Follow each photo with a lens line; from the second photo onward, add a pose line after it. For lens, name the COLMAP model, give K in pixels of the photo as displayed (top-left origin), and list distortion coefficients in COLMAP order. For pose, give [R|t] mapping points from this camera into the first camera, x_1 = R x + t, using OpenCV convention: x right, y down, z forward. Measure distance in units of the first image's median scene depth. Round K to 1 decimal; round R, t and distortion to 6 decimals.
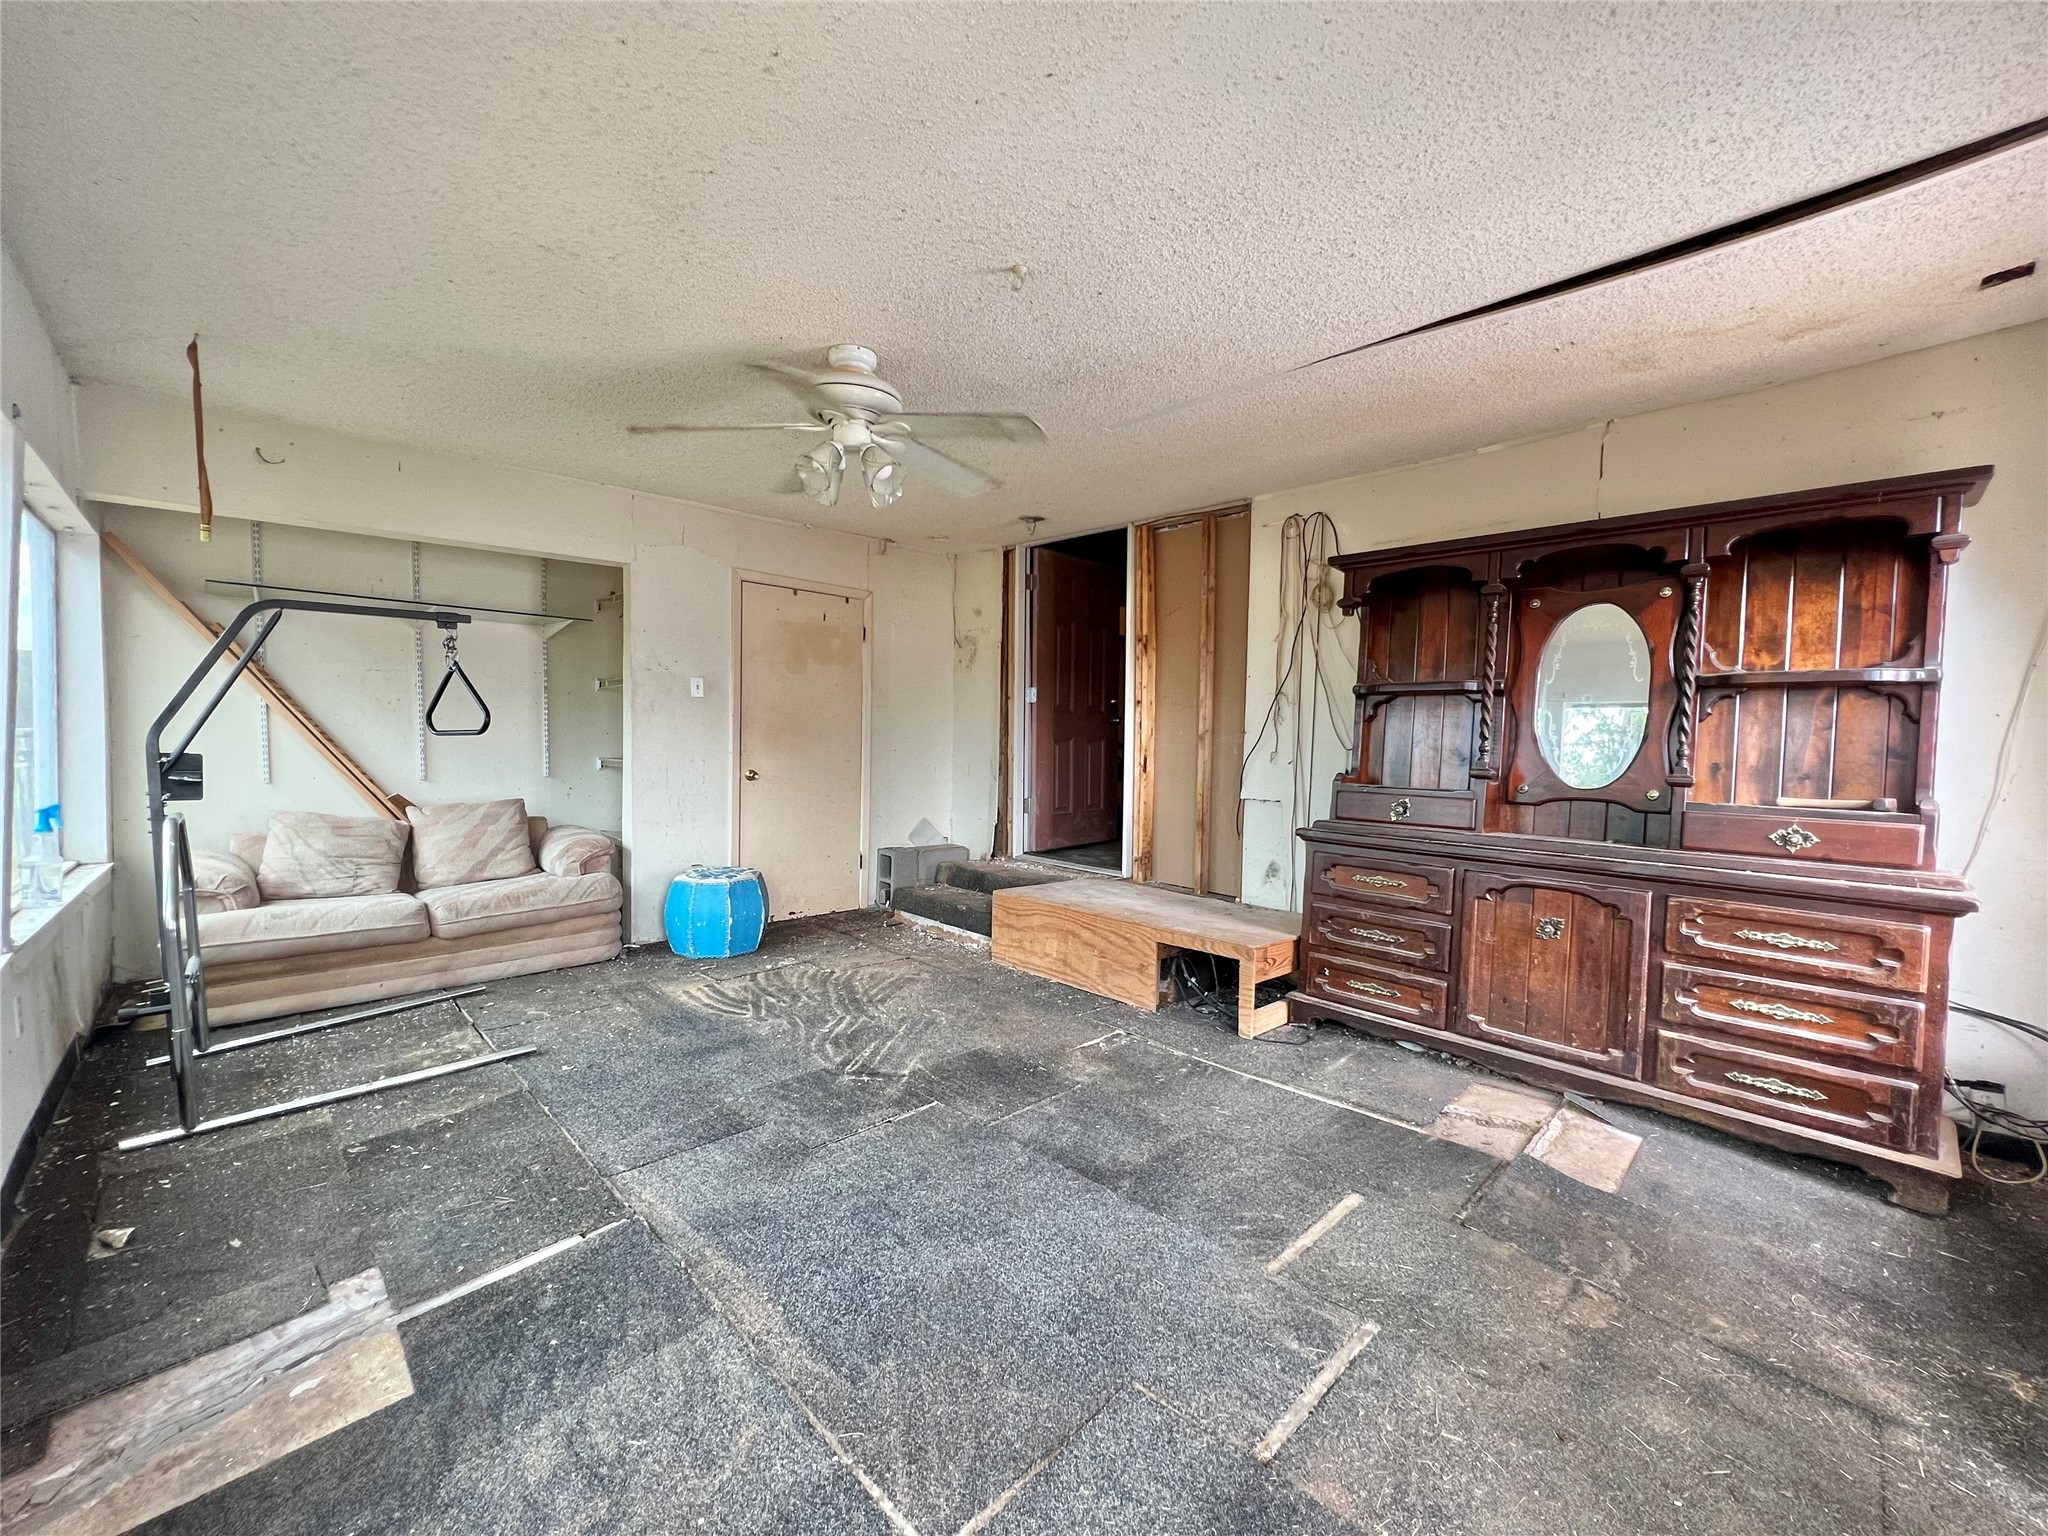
lens RADIAL K [[829.6, 0, 1031.2], [0, 829.6, 776.5], [0, 0, 1]] dist [-0.000042, 0.000491]
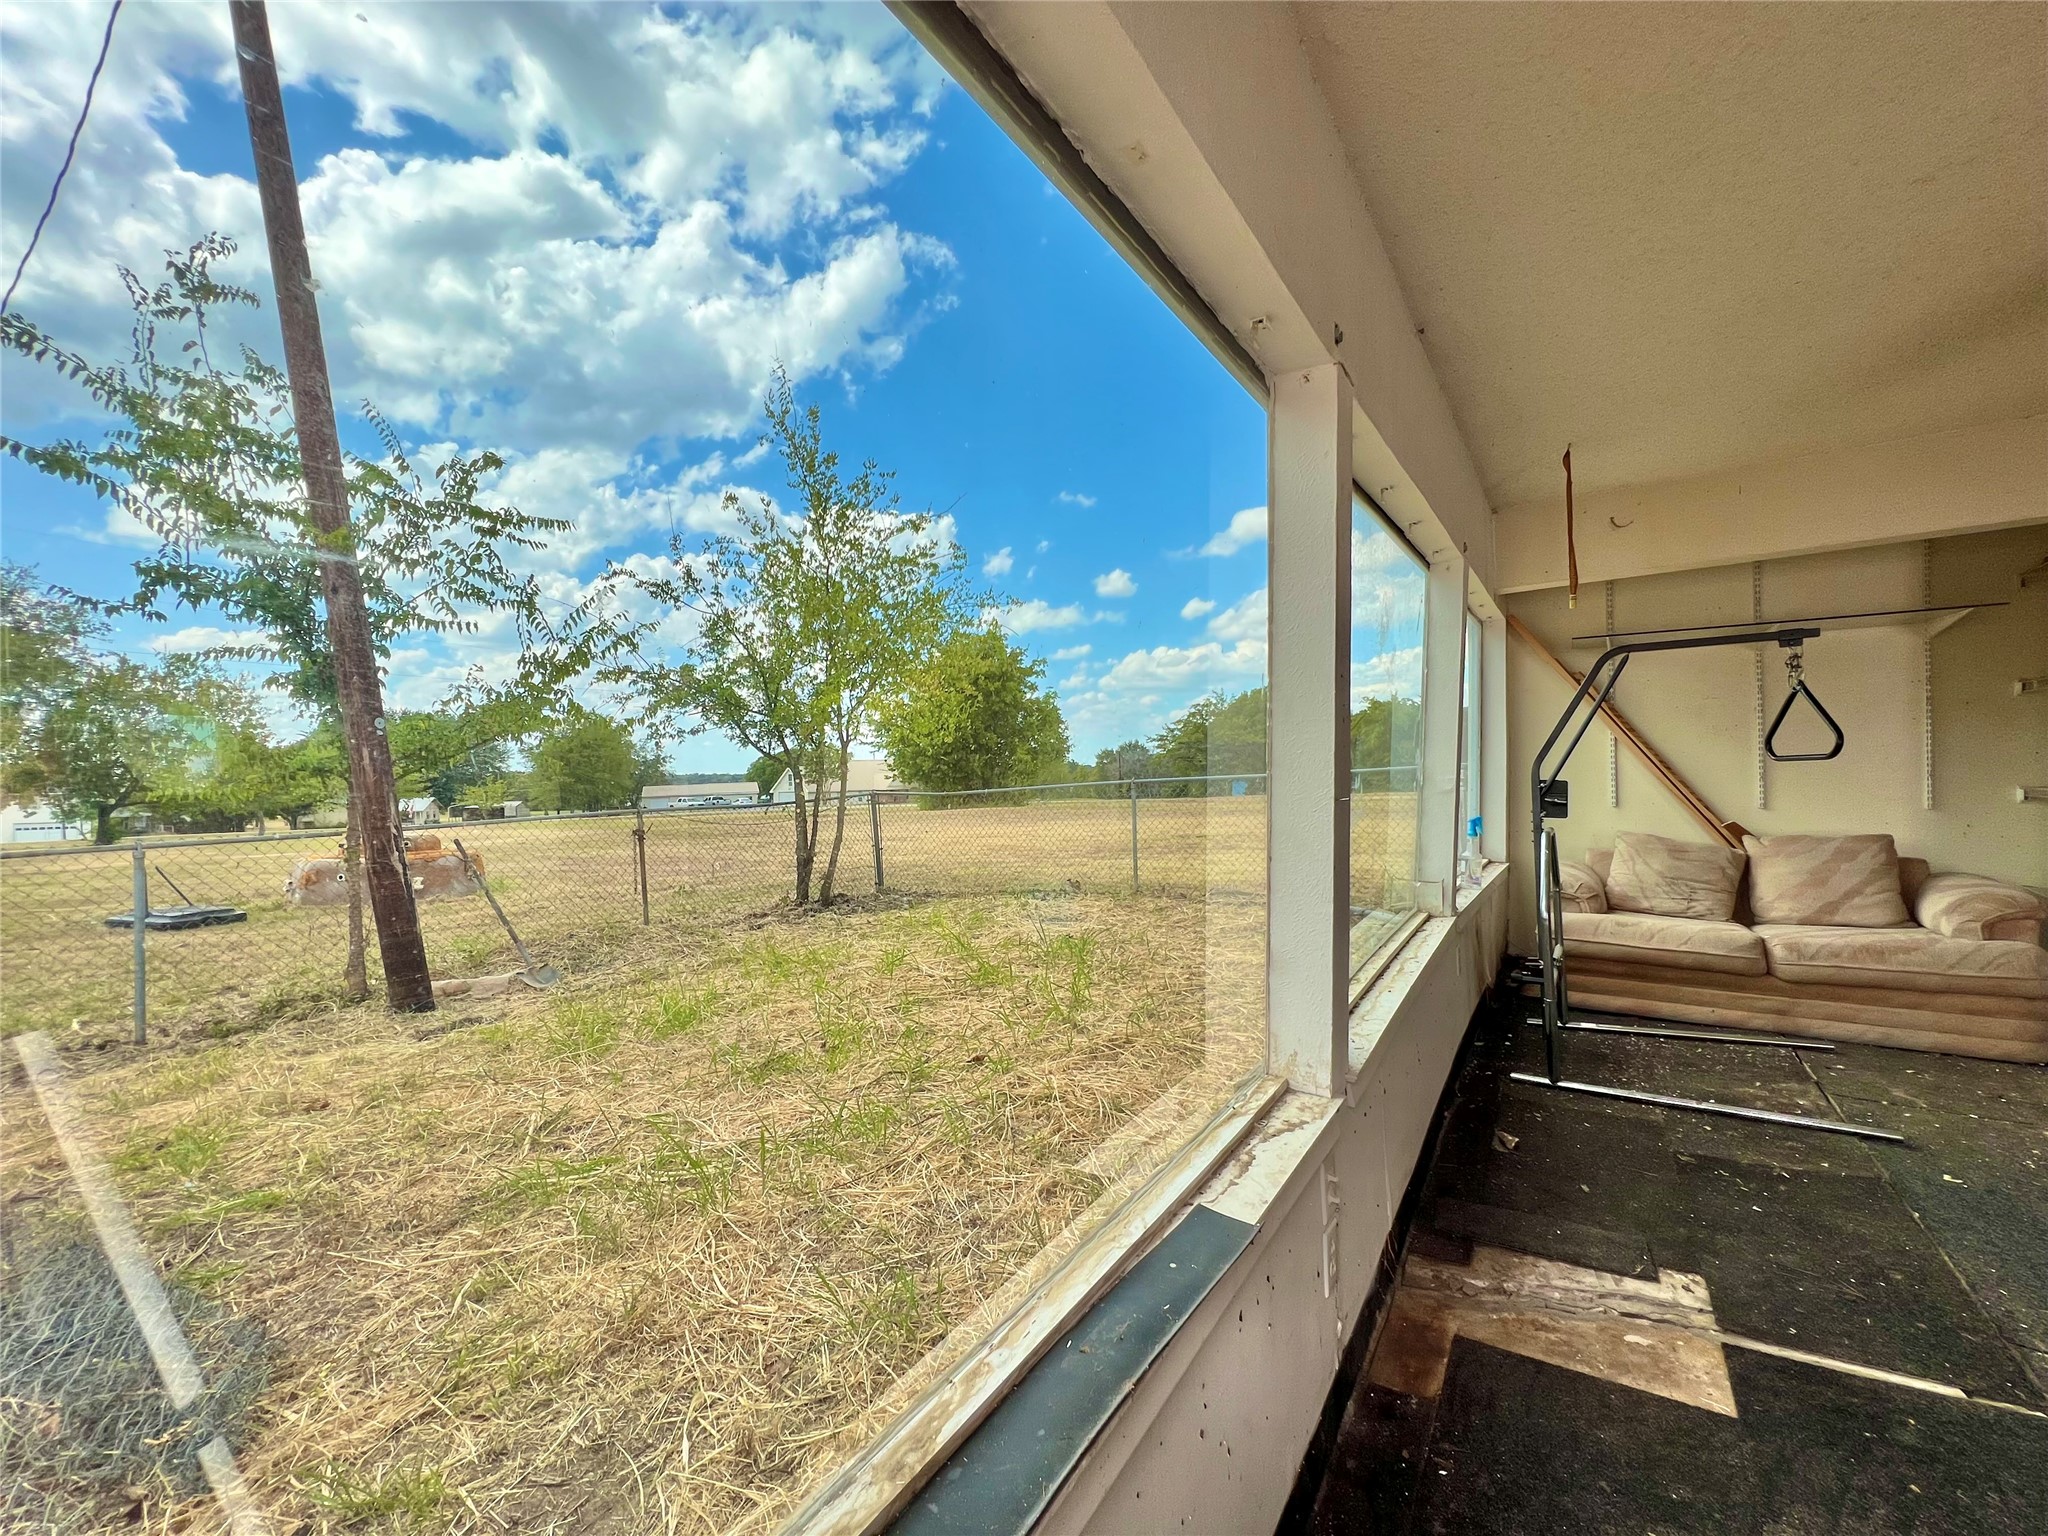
lens RADIAL K [[829.6, 0, 1031.2], [0, 829.6, 776.5], [0, 0, 1]] dist [-0.000042, 0.000491]
pose [[0.212316, -0.007255, -0.977174, 0.028850], [-0.025698, 0.999585, -0.013005, 0.002358], [0.976863, 0.027872, 0.212042, -0.031816]]
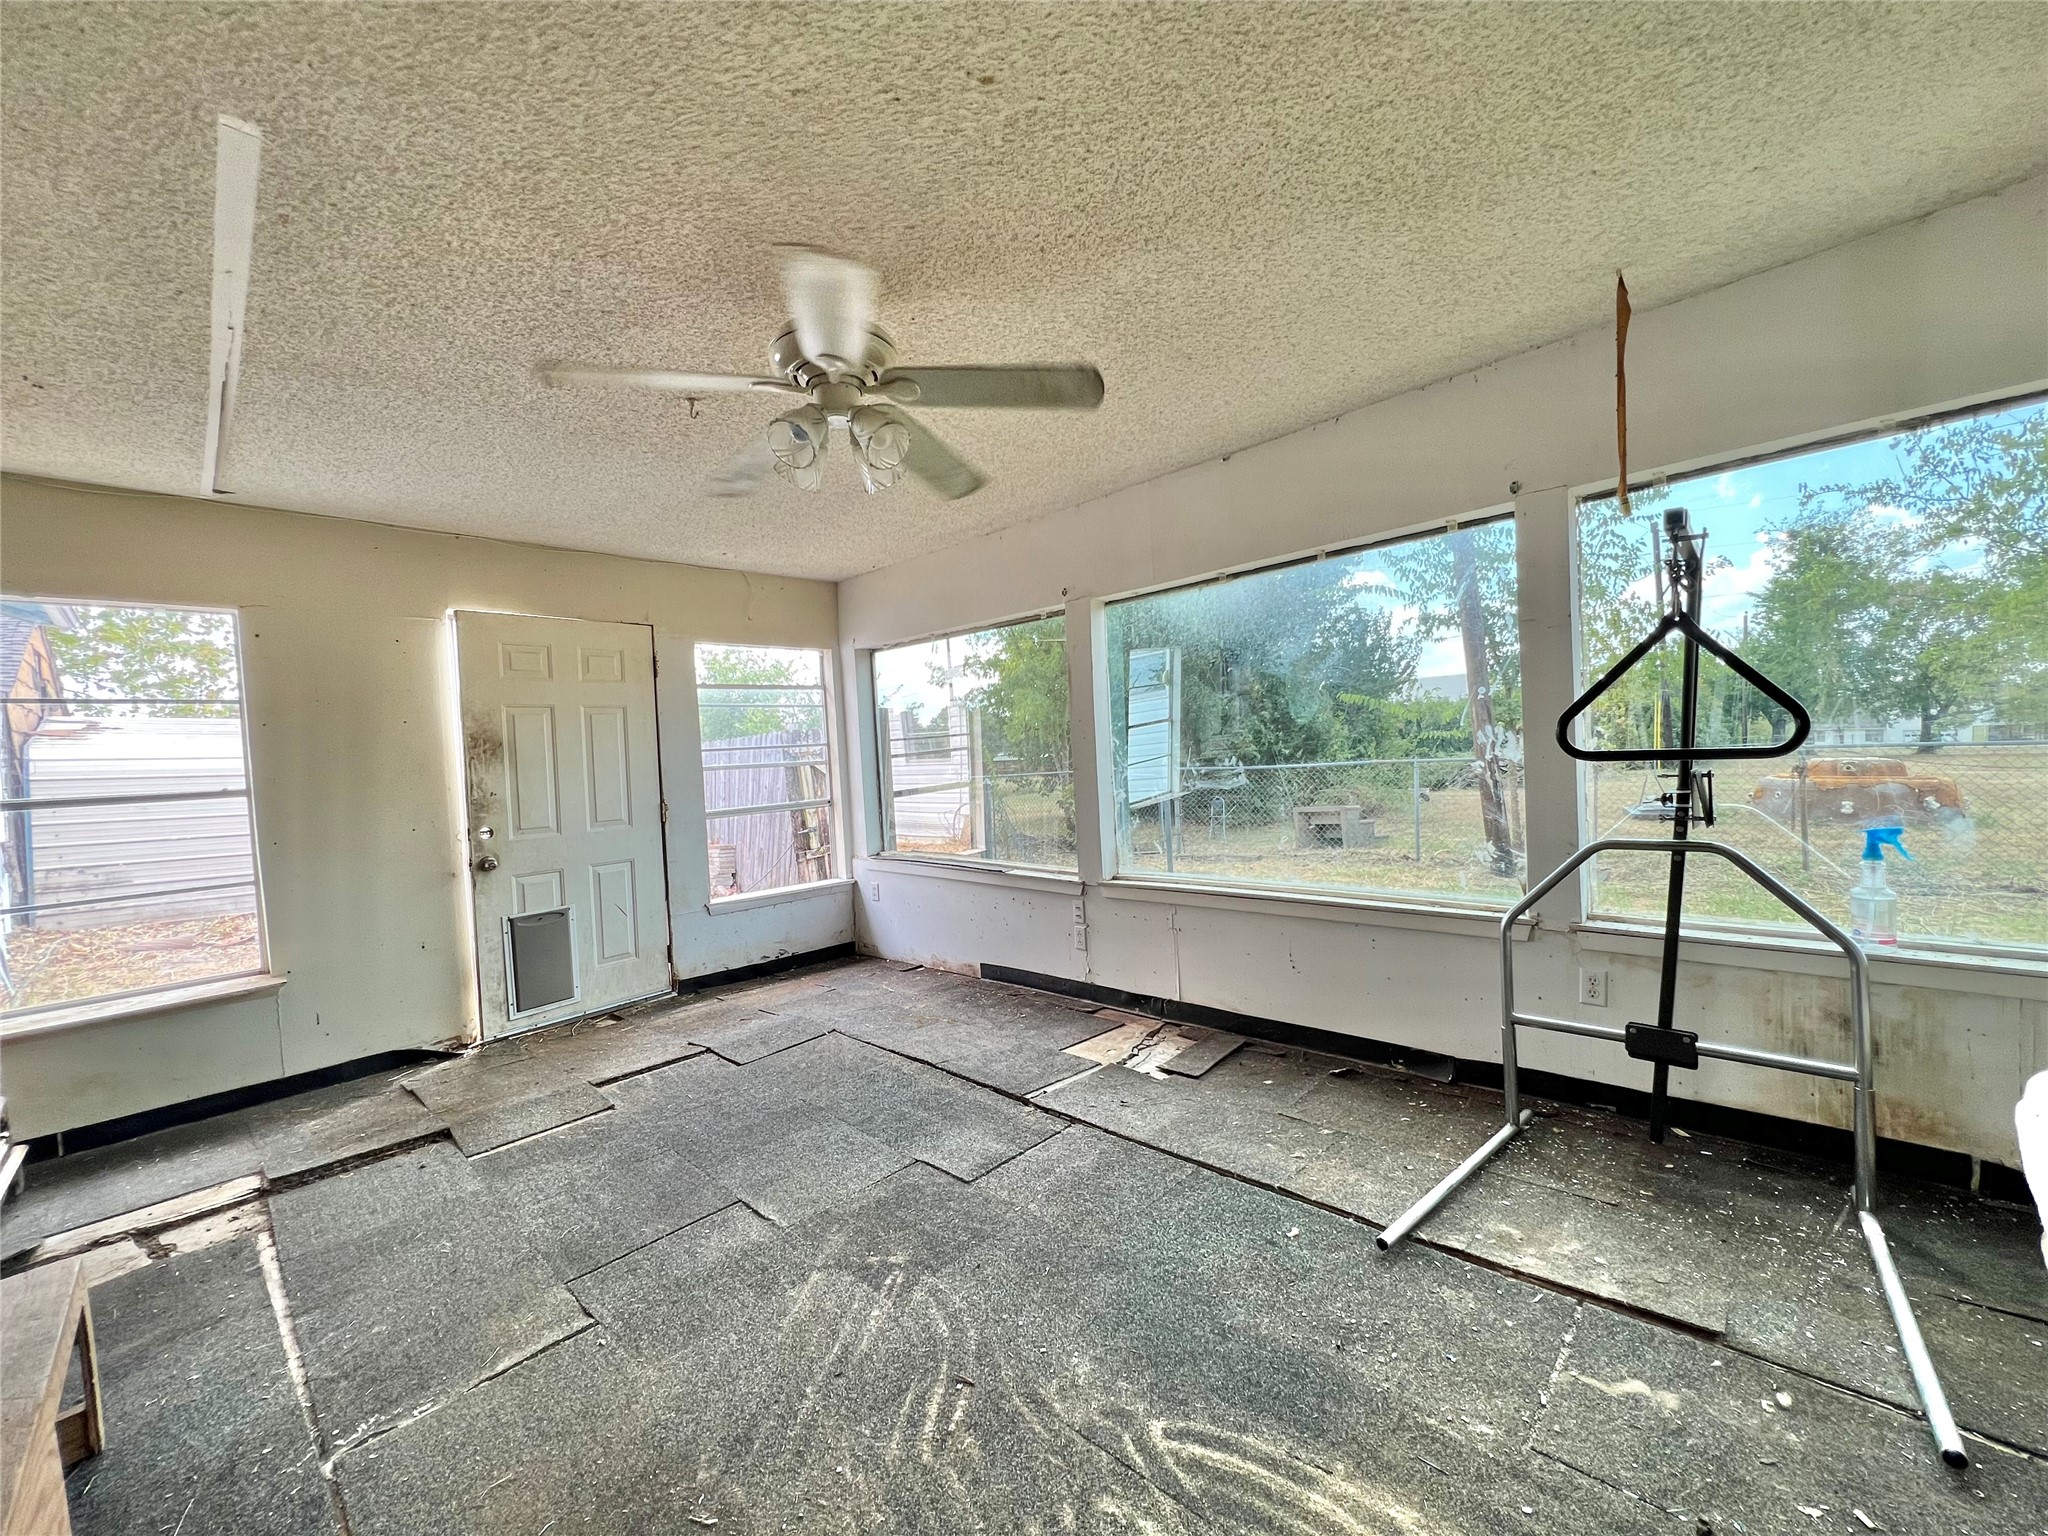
lens RADIAL K [[829.6, 0, 1031.2], [0, 829.6, 776.5], [0, 0, 1]] dist [-0.000042, 0.000491]
pose [[-0.998824, 0.039746, -0.027763, -0.202433], [0.036989, 0.994924, 0.093584, -0.068734], [0.031342, 0.092448, -0.995224, 1.021065]]
